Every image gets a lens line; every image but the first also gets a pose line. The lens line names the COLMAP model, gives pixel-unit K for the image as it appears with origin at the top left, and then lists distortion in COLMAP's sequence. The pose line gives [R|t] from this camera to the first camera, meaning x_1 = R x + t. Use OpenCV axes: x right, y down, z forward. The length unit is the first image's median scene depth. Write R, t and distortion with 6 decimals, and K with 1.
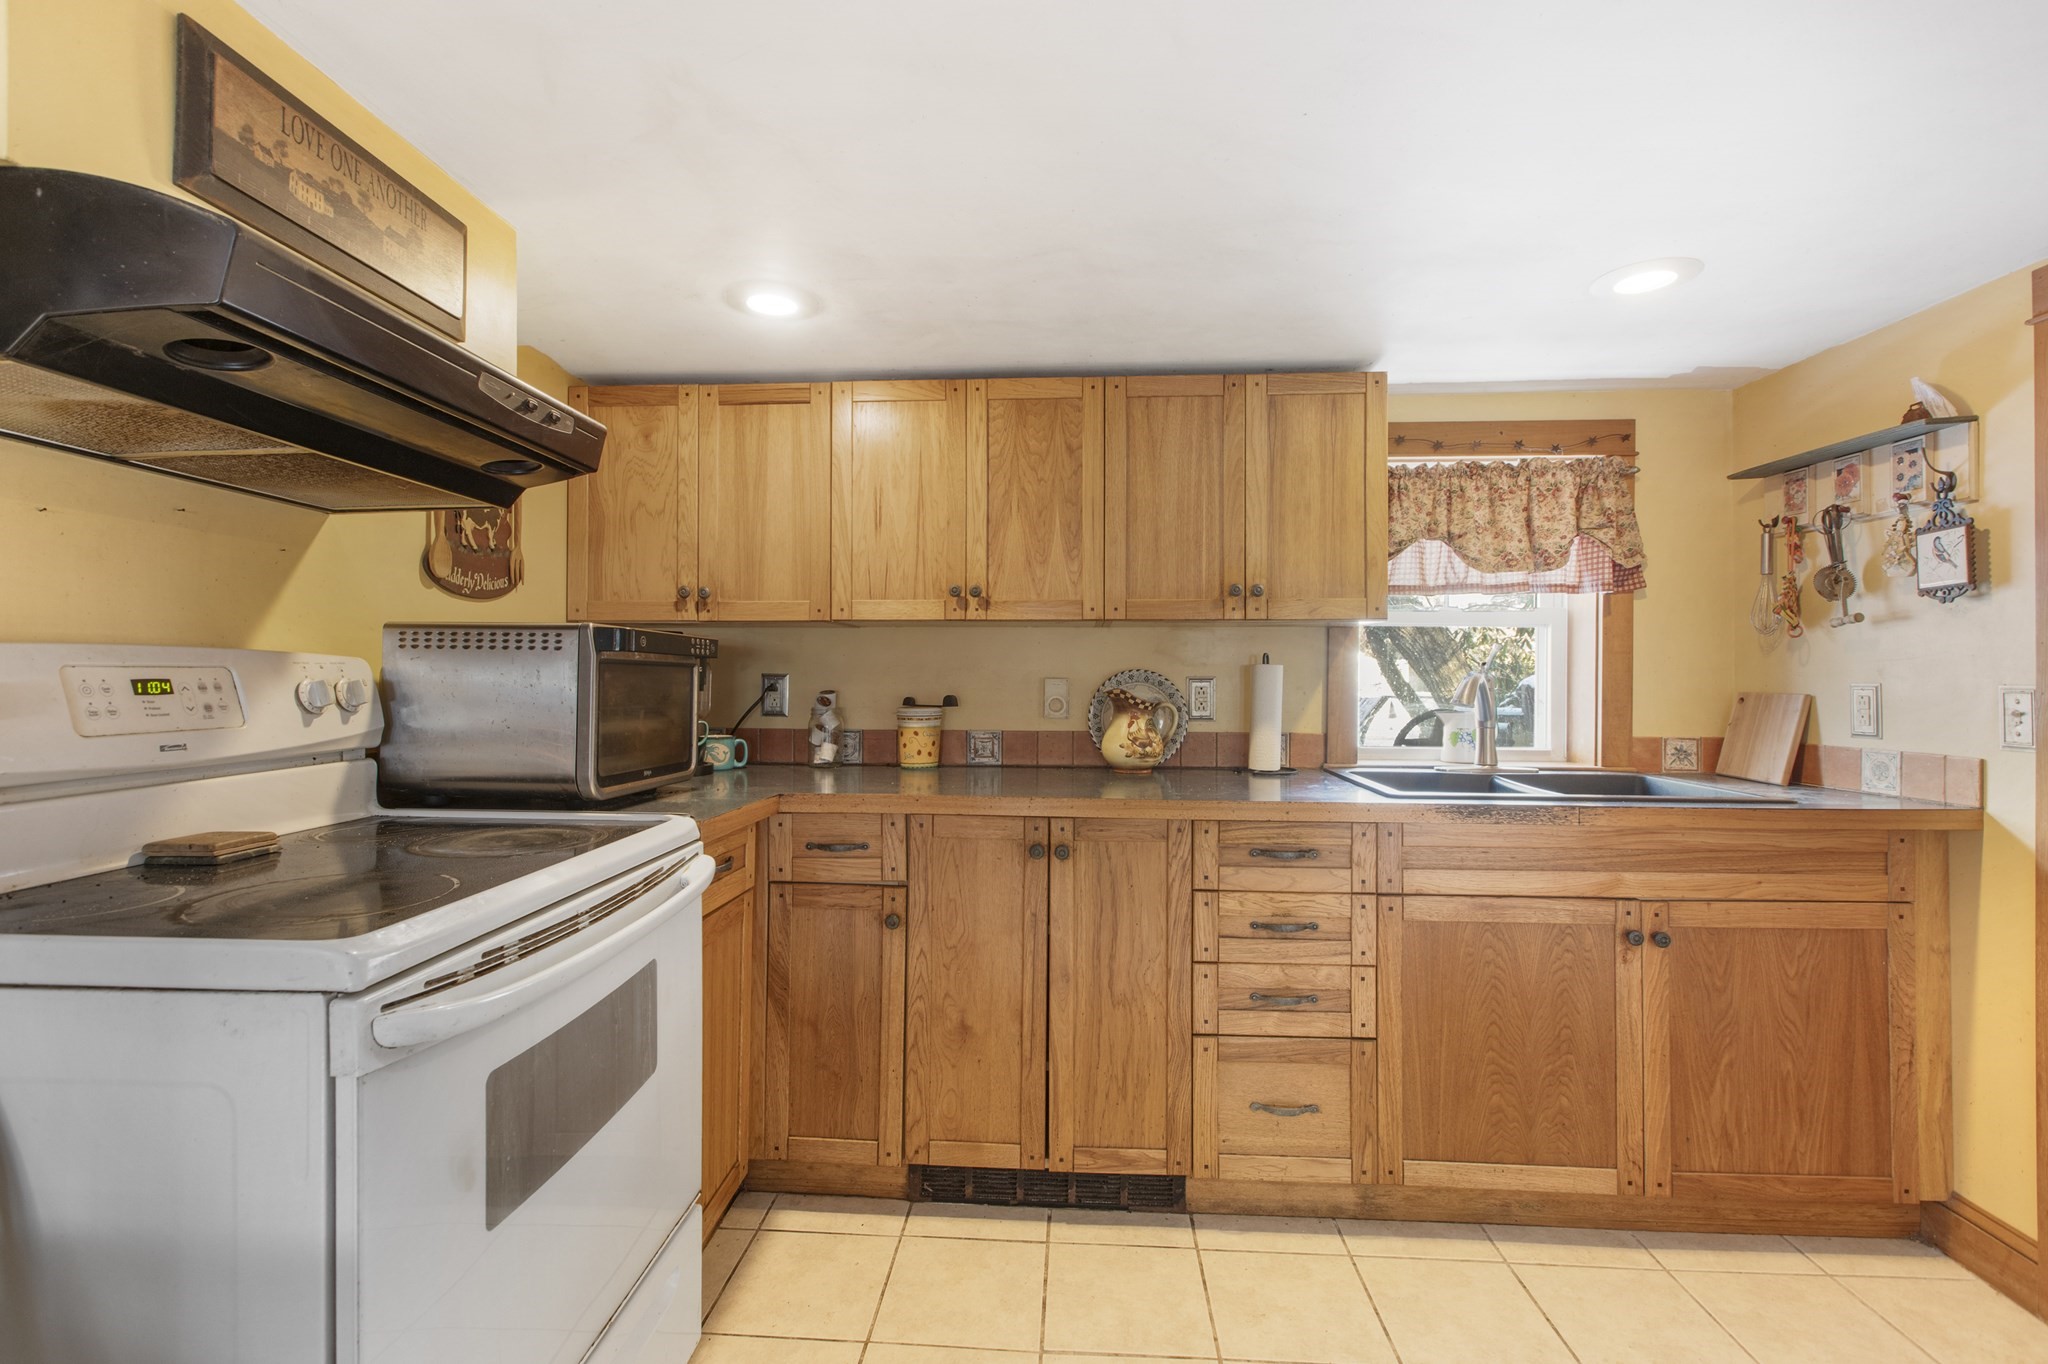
lens RADIAL K [[920.0, 0, 1020.9], [0, 920.0, 671.8], [0, 0, 1]] dist [0.003274, -0.000272]
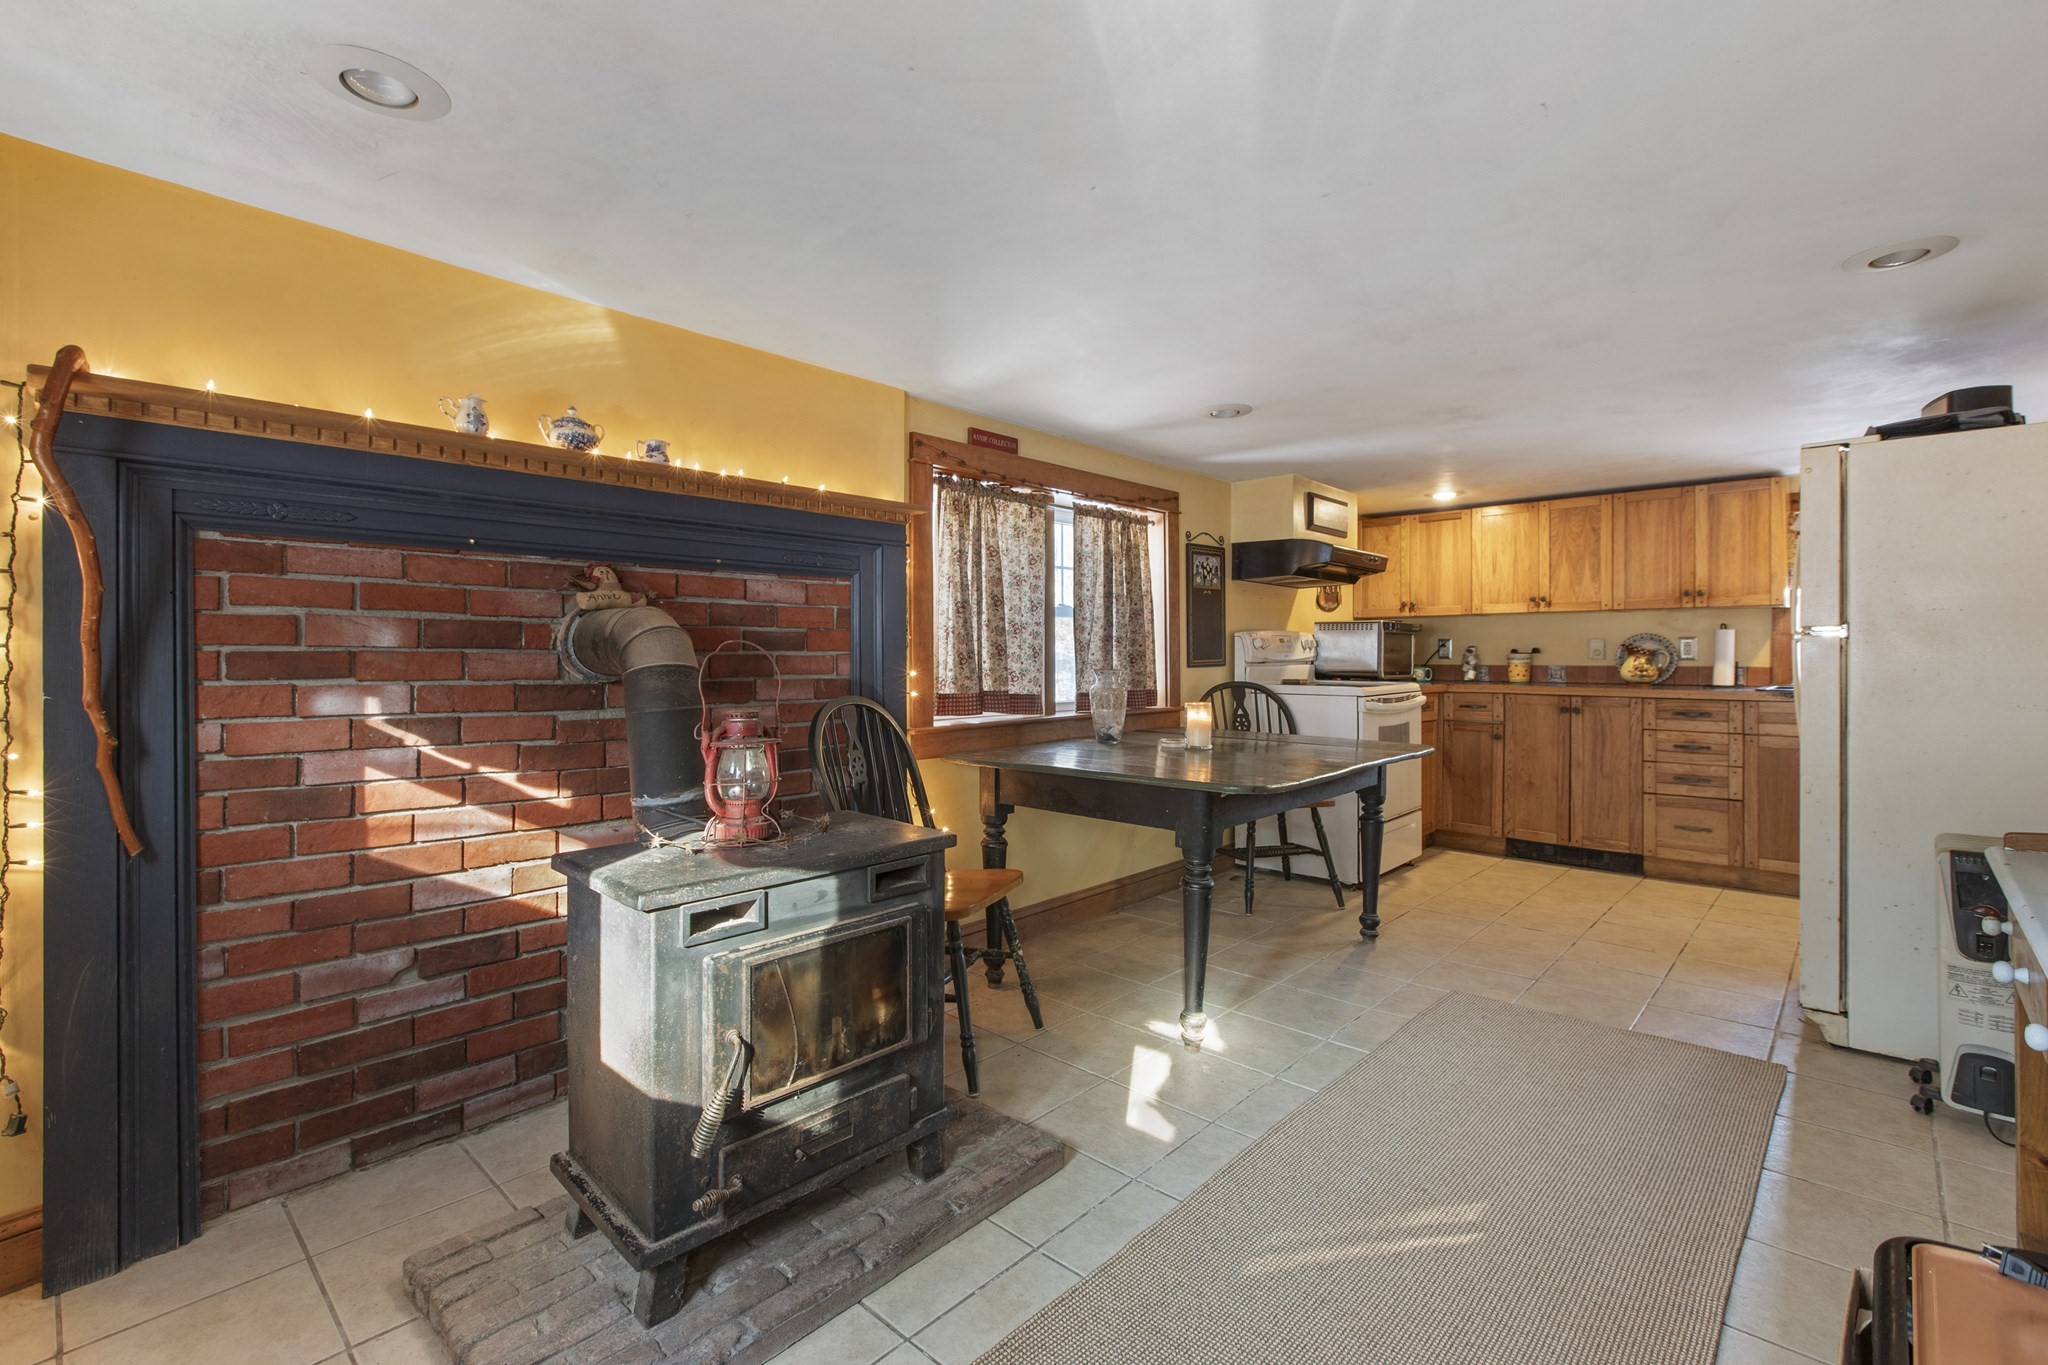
lens RADIAL K [[918.8, 0, 1016.2], [0, 918.8, 660.8], [0, 0, 1]] dist [0.001071, -0.000073]
pose [[0.771540, -0.000415, -0.636180, 0.427639], [0.007549, 0.999935, 0.008503, 0.036338], [0.636136, -0.011363, 0.771493, -1.698200]]
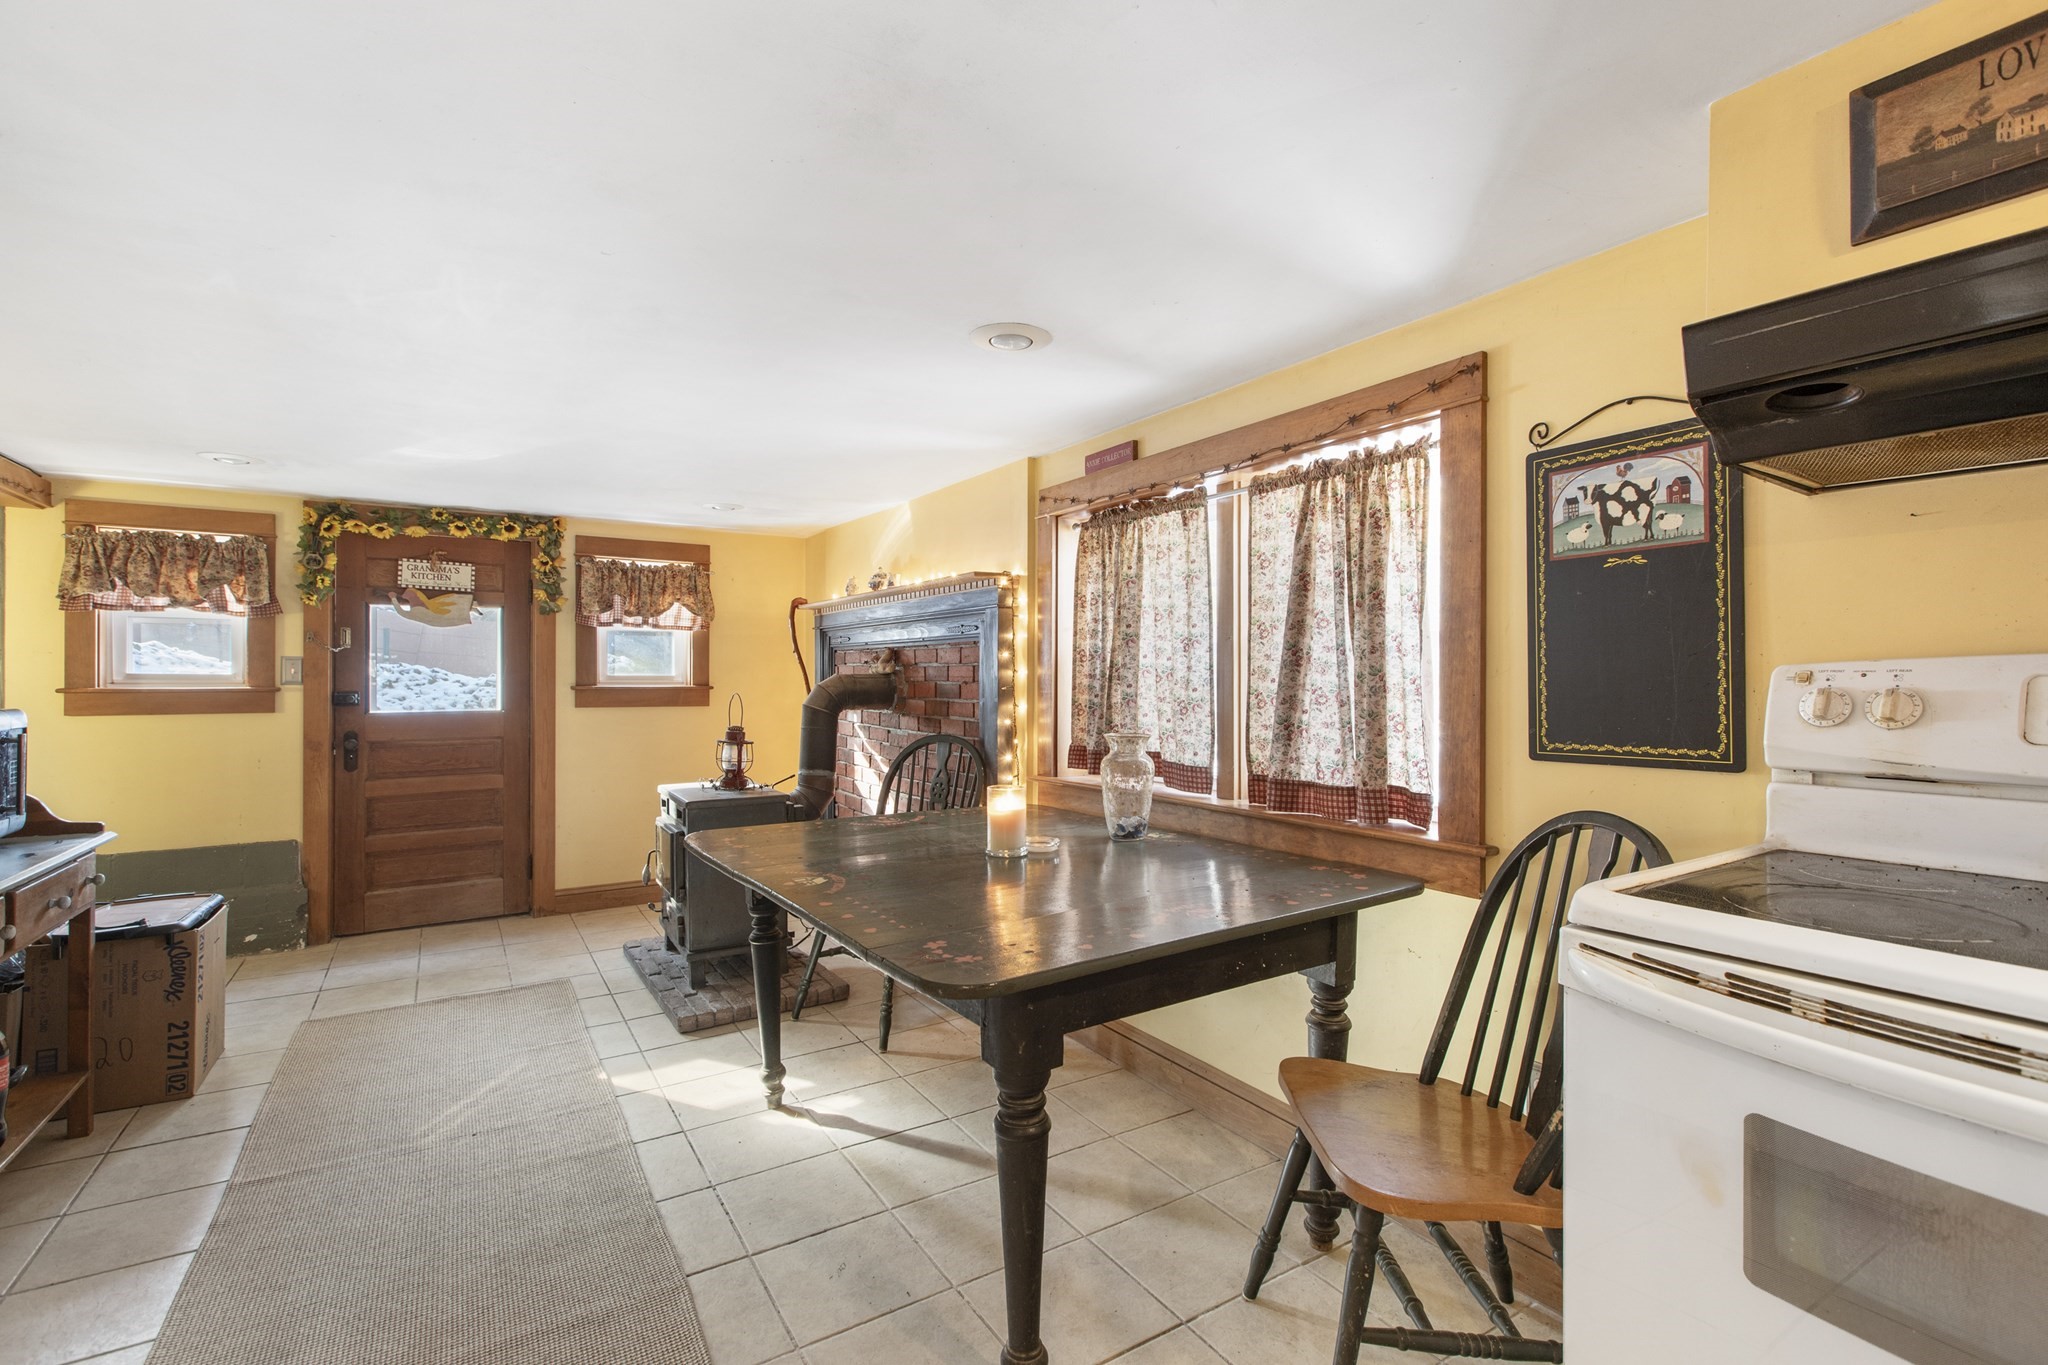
lens RADIAL K [[926.3, 0, 1016.9], [0, 926.3, 676.7], [0, 0, 1]] dist [0.001538, 0.000034]
pose [[-0.816079, -0.009162, -0.577868, 0.277816], [-0.003554, 0.999935, -0.010836, 0.005847], [0.577930, -0.006789, -0.816058, 0.655477]]
